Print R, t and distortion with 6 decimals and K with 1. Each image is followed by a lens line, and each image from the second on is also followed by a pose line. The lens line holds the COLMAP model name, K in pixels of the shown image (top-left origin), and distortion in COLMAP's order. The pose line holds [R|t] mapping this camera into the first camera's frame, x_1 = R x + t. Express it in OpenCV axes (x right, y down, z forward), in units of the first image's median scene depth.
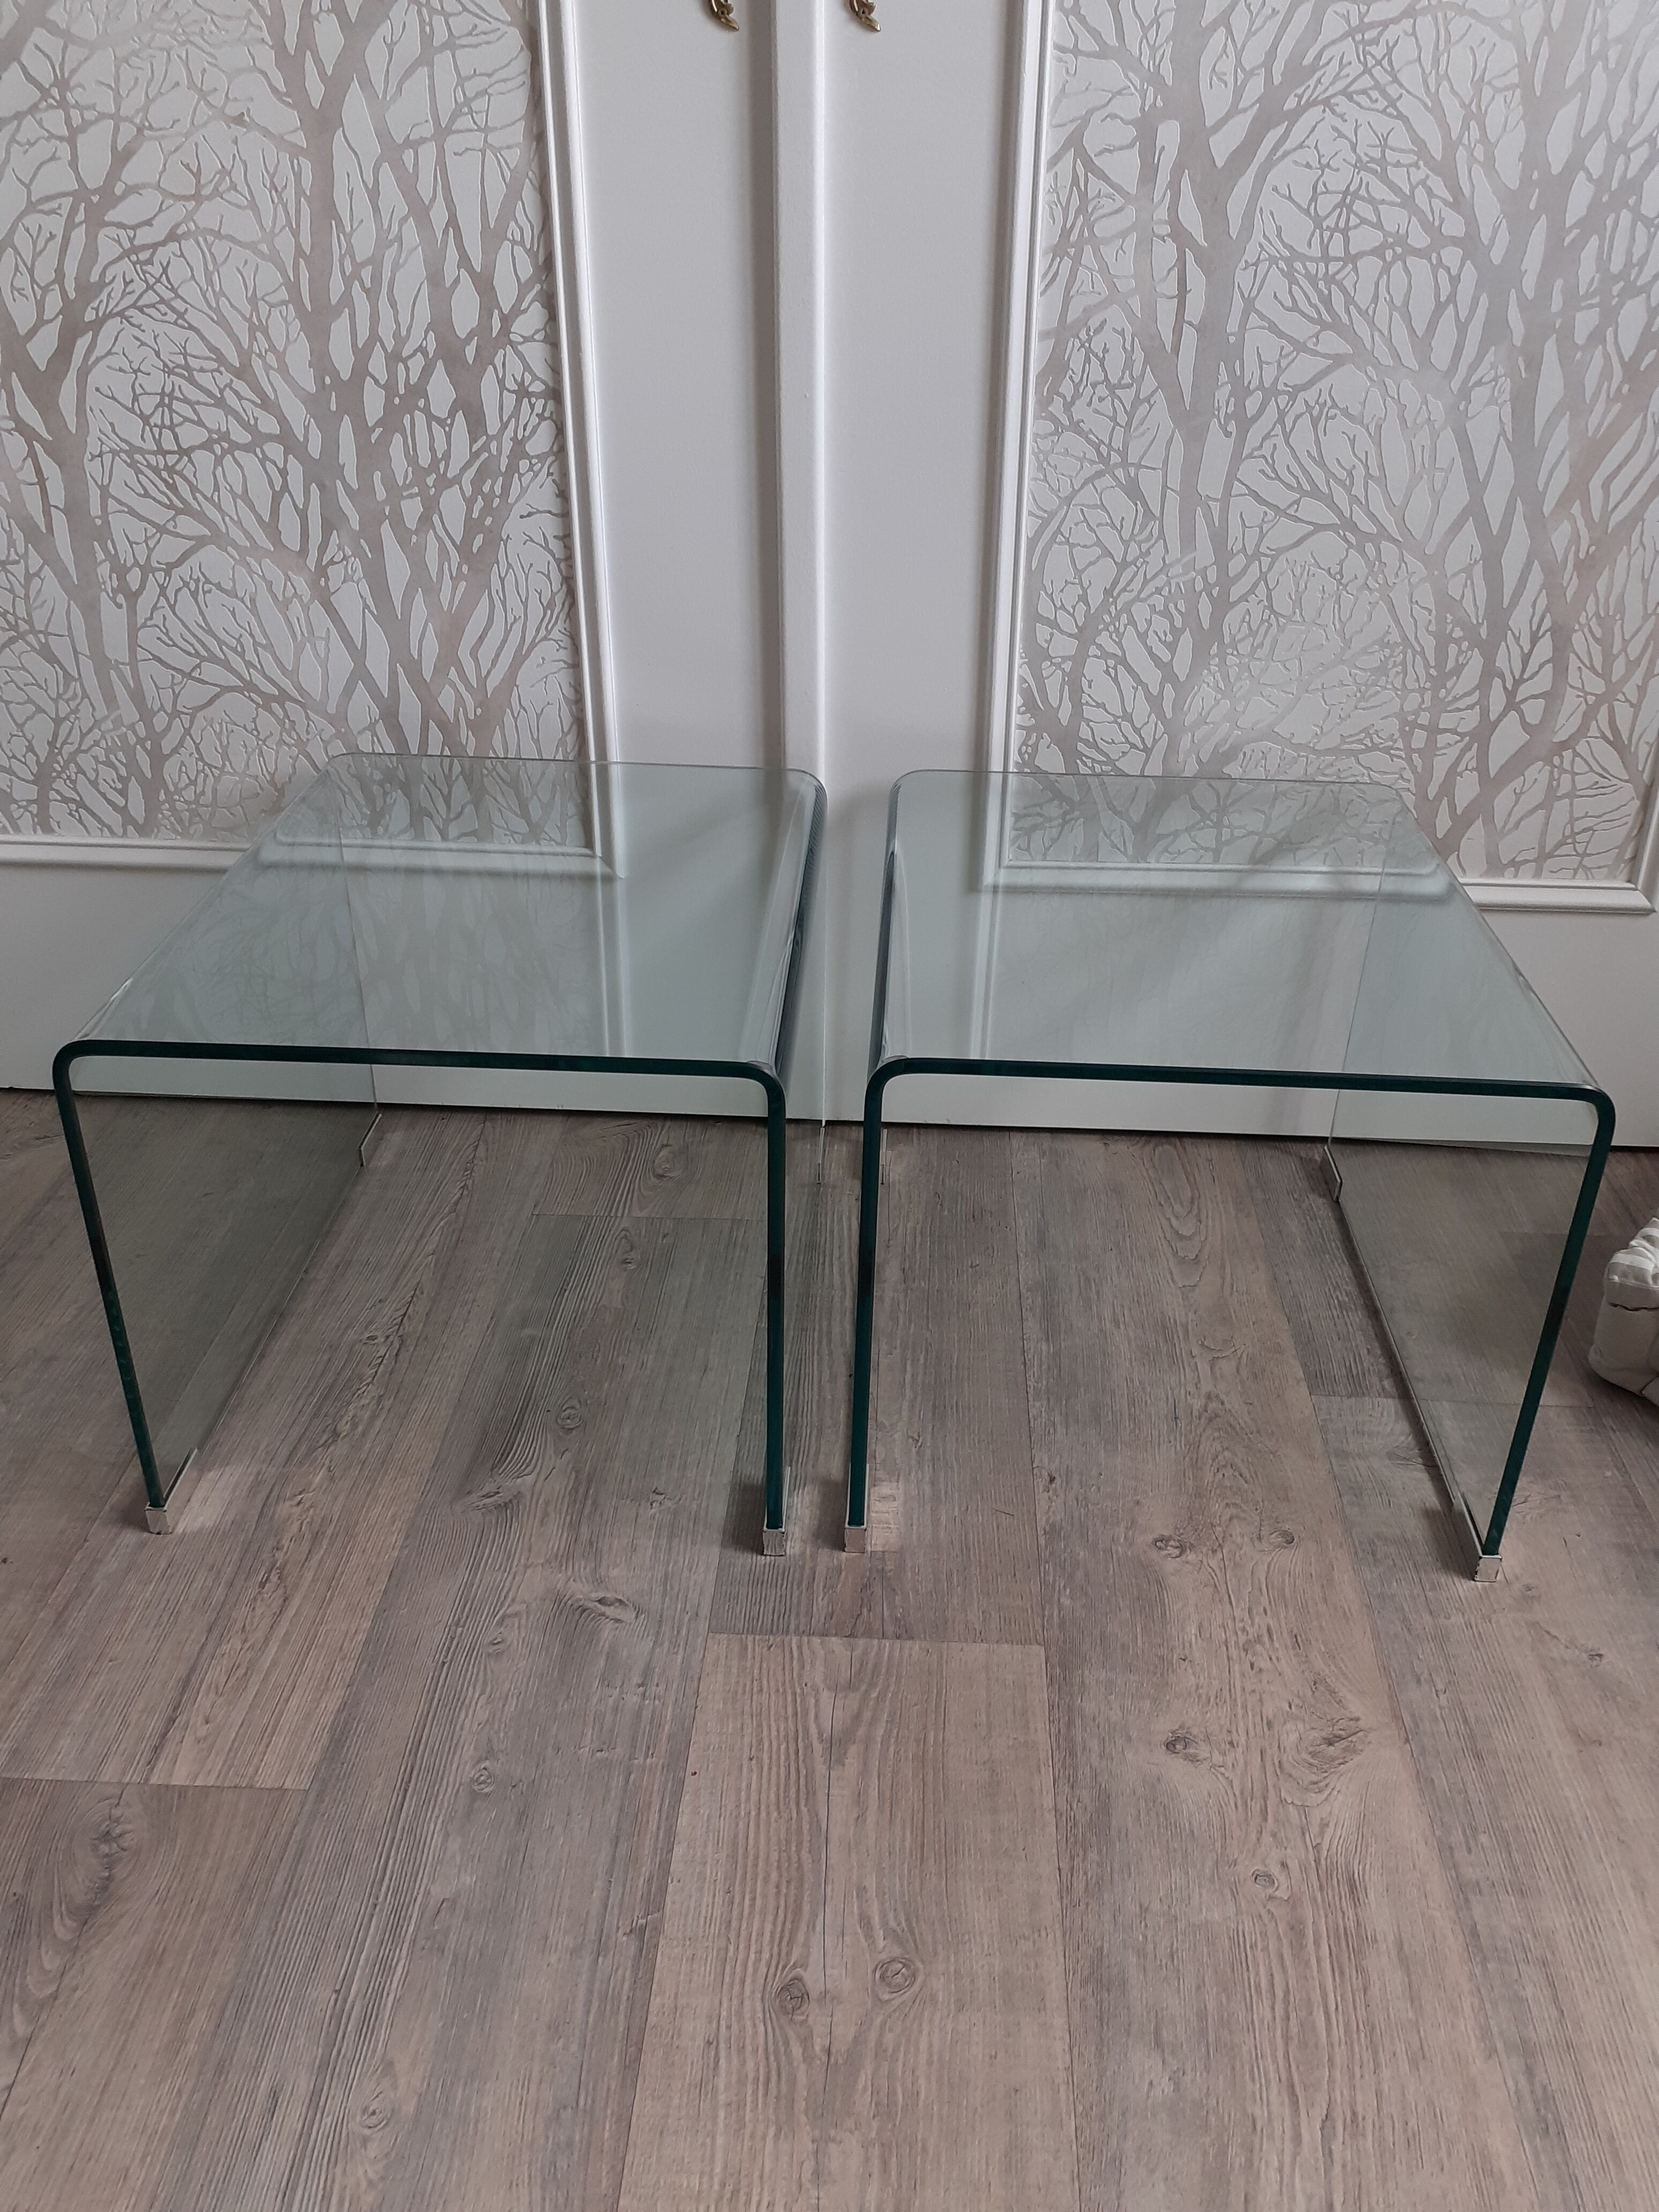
lens RADIAL K [[1786.8, 0, 812.9], [0, 1786.8, 1123.3], [0, 0, 1]] dist [0.006320, -0.022792]
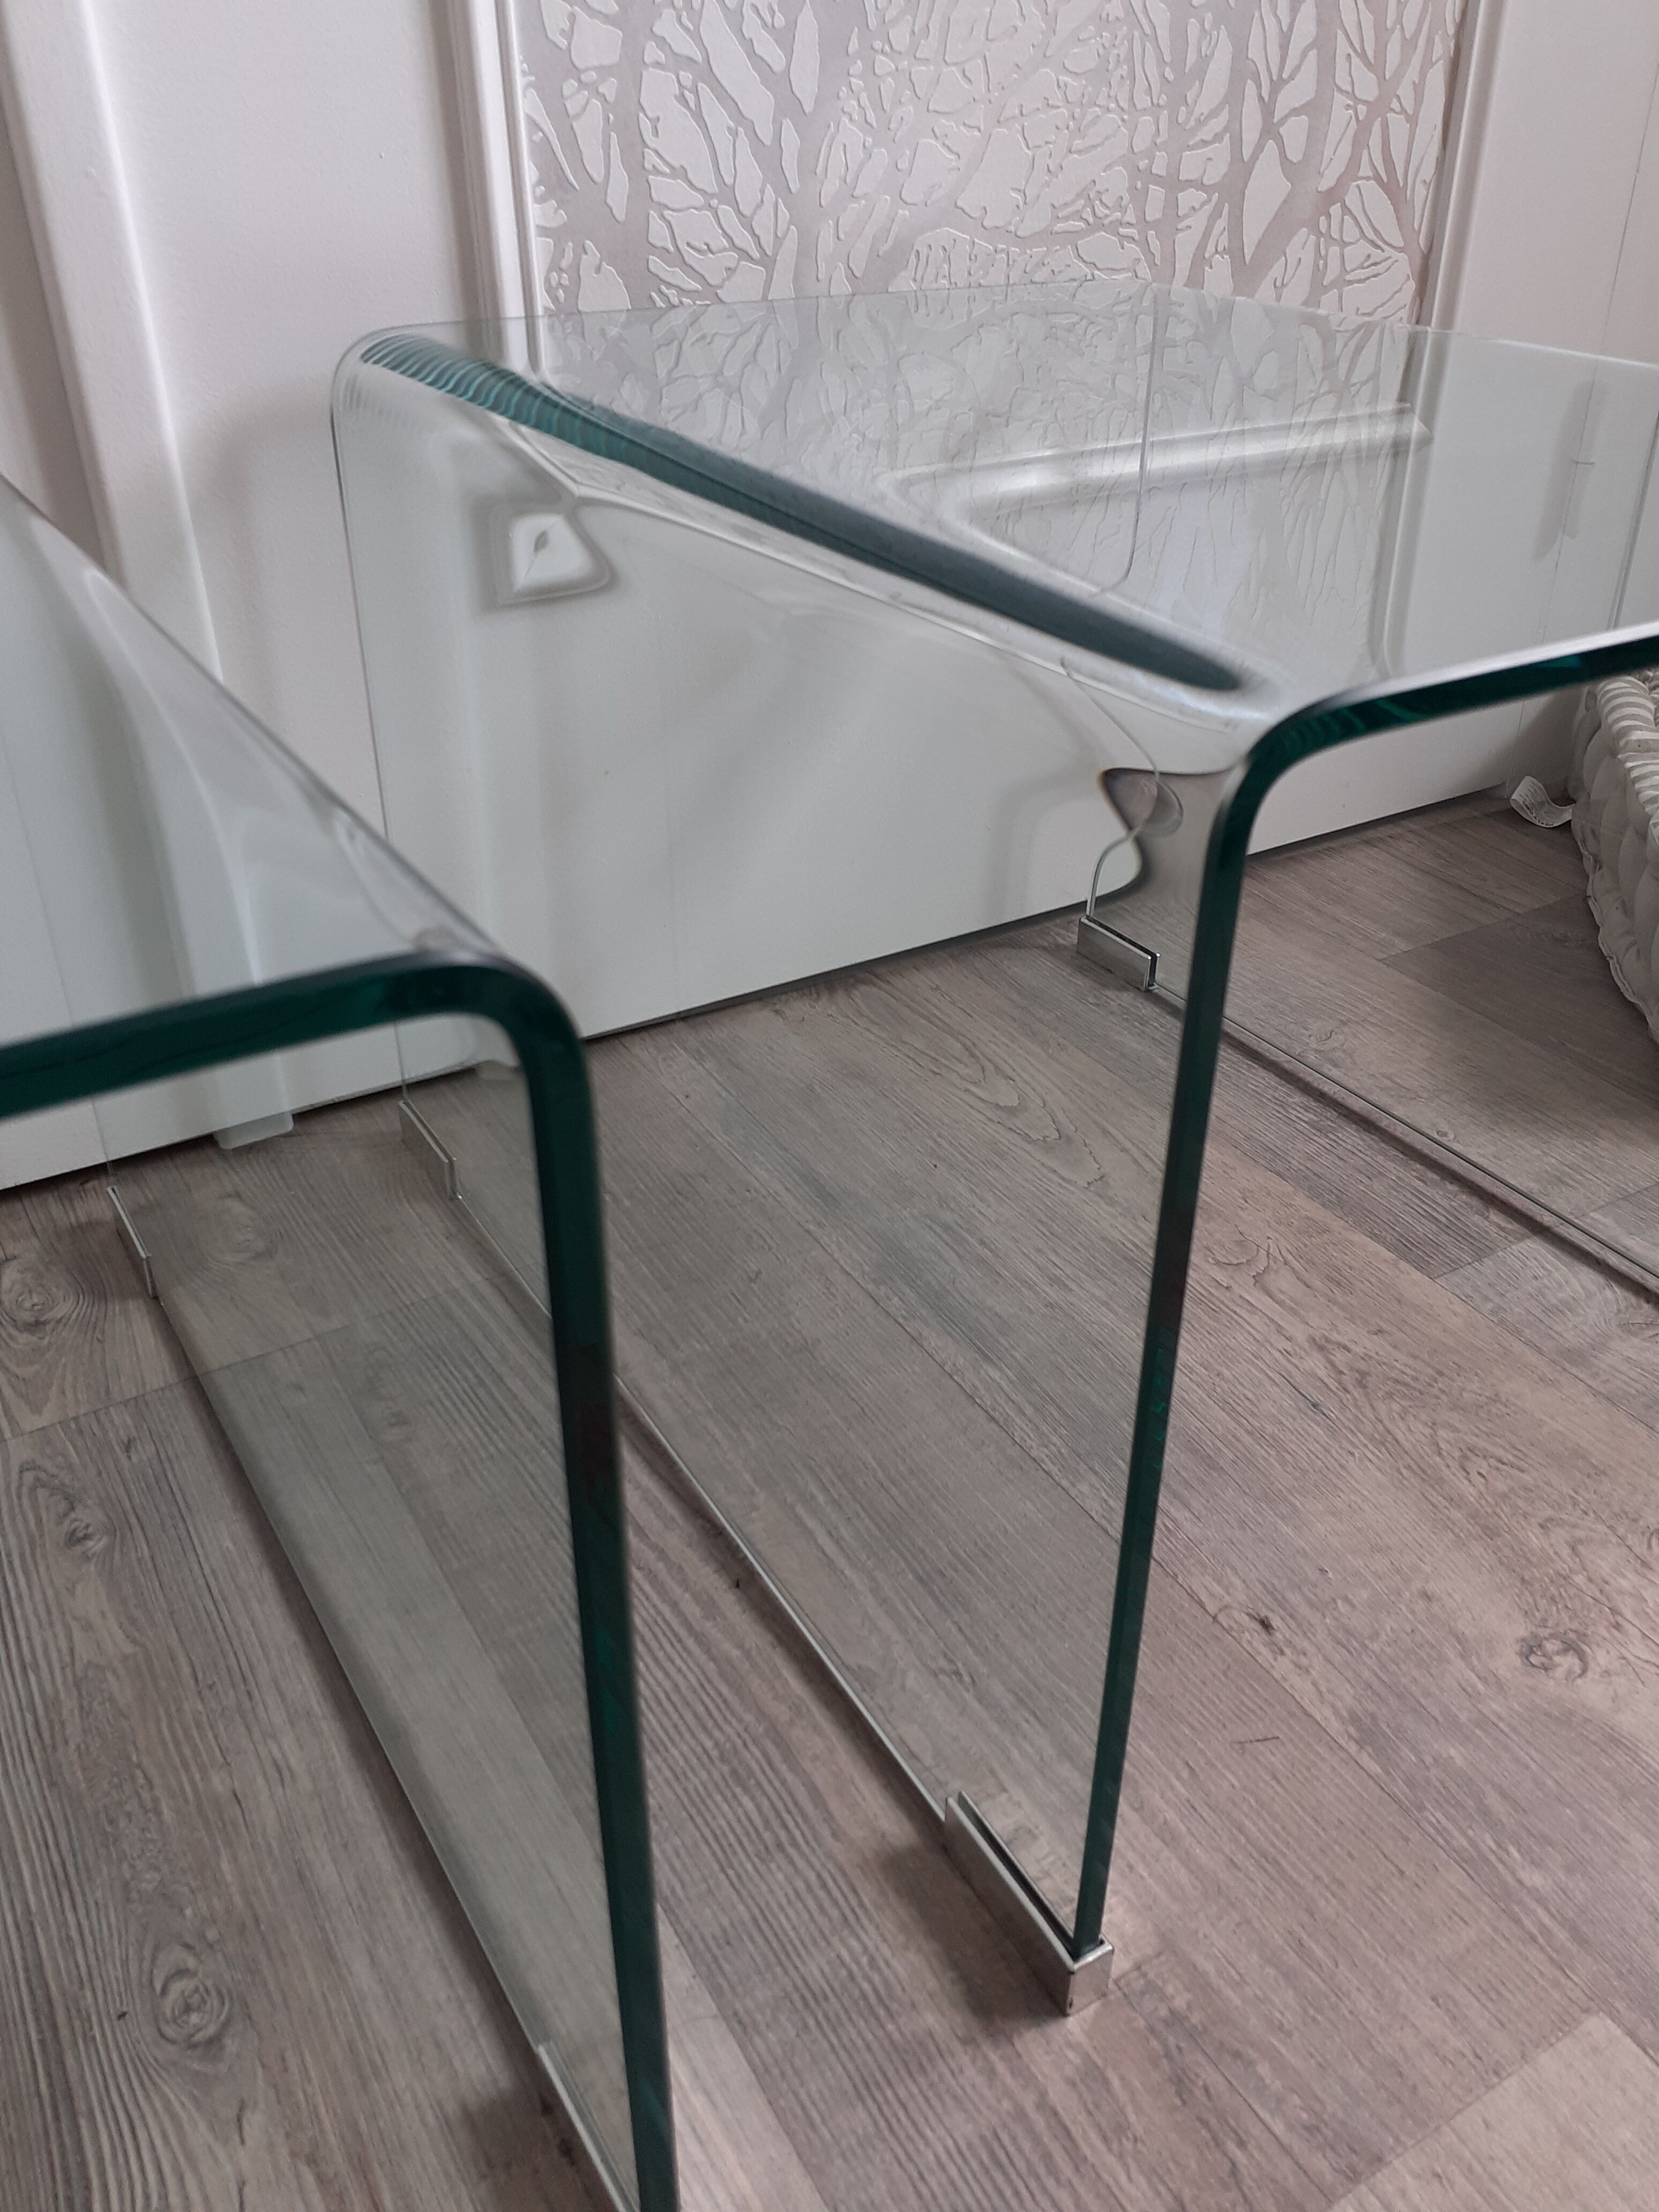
lens RADIAL K [[1786.8, 0, 843.8], [0, 1786.8, 1113.8], [0, 0, 1]] dist [0.006320, -0.022792]
pose [[0.826067, -0.299238, 0.477567, -0.132255], [0.284829, 0.952878, 0.104383, -0.013702], [-0.486298, 0.049798, 0.872373, 0.545539]]
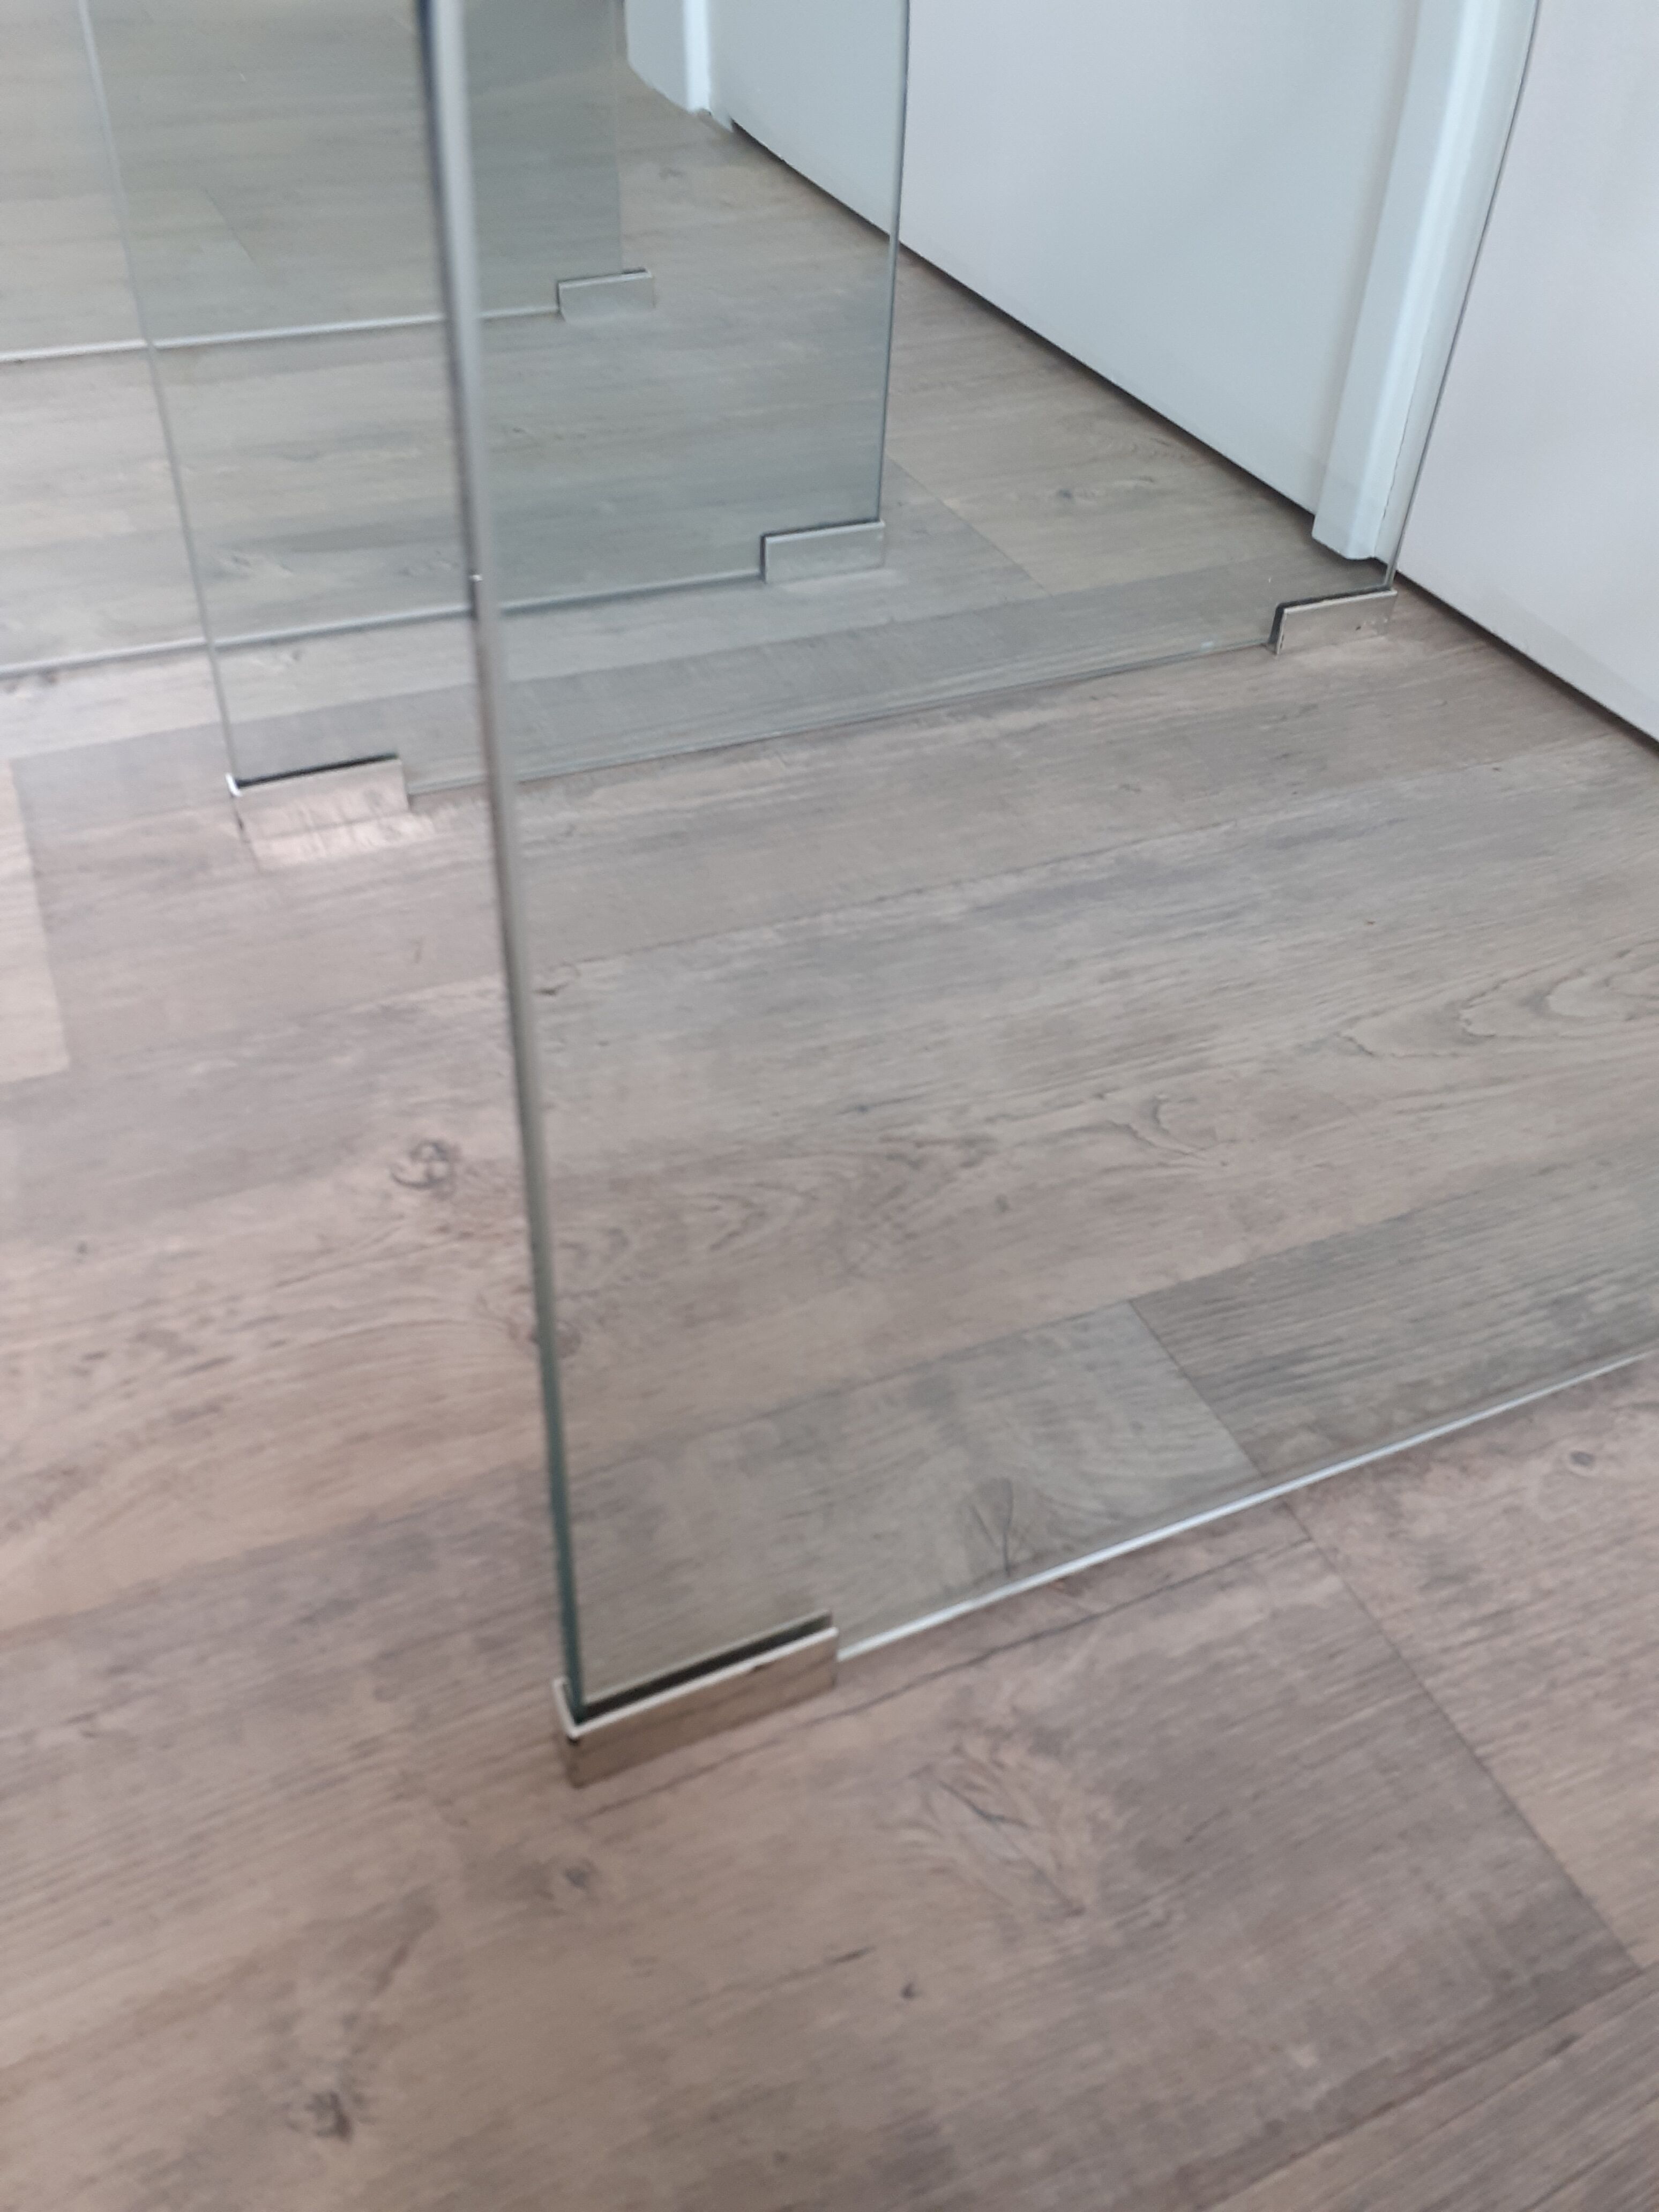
lens RADIAL K [[1786.8, 0, 820.9], [0, 1786.8, 1084.8], [0, 0, 1]] dist [0.006320, -0.022792]
pose [[0.455878, 0.583184, -0.672363, 0.448954], [-0.473471, 0.798572, 0.371629, 0.003235], [0.753658, 0.148927, 0.640172, 0.652721]]
